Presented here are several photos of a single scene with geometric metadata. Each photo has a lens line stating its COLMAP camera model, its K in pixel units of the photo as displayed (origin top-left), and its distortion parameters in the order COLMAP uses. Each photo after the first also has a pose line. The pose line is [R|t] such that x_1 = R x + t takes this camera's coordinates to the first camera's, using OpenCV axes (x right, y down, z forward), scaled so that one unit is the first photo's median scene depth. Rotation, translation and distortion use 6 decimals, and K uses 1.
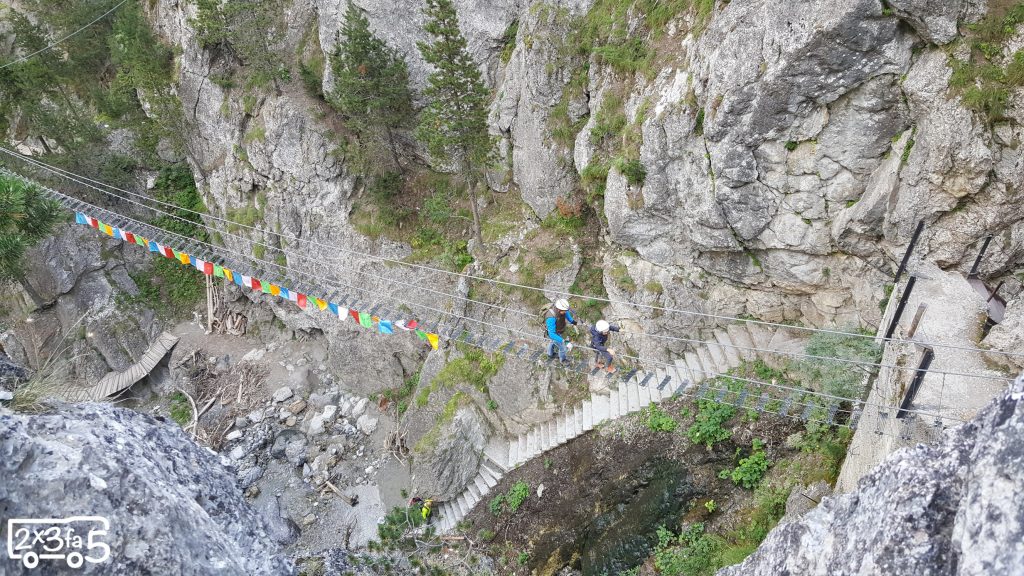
lens RADIAL K [[746.2, 0, 517.4], [0, 746.2, 303.4], [0, 0, 1]] dist [0.058019, -0.004238]
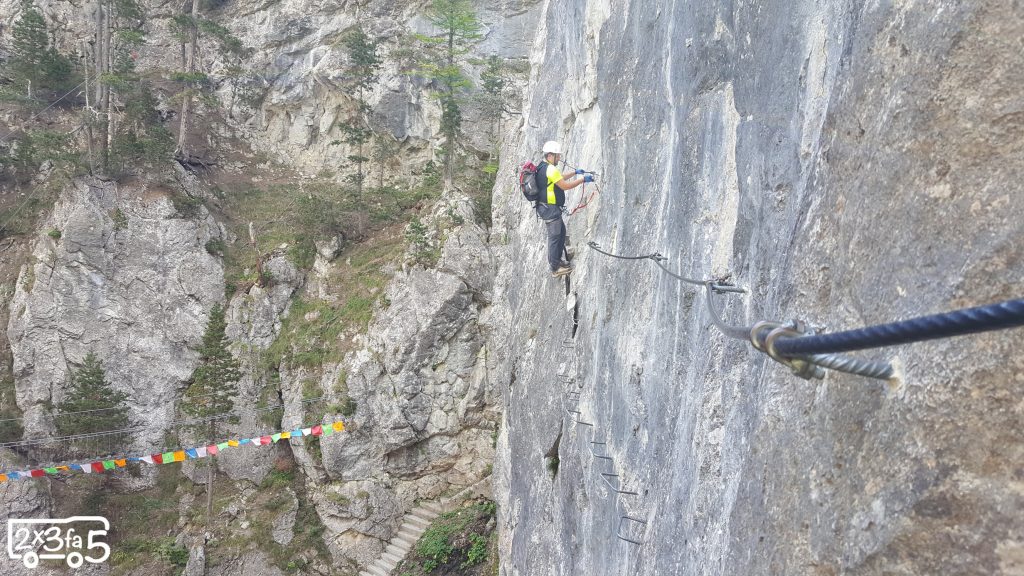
lens RADIAL K [[746.2, 0, 517.4], [0, 746.2, 303.4], [0, 0, 1]] dist [0.058019, -0.004238]
pose [[0.661536, 0.058085, 0.747661, -0.894513], [0.454264, 0.762222, -0.461153, 0.614686], [-0.596669, 0.644705, 0.477851, -0.166929]]
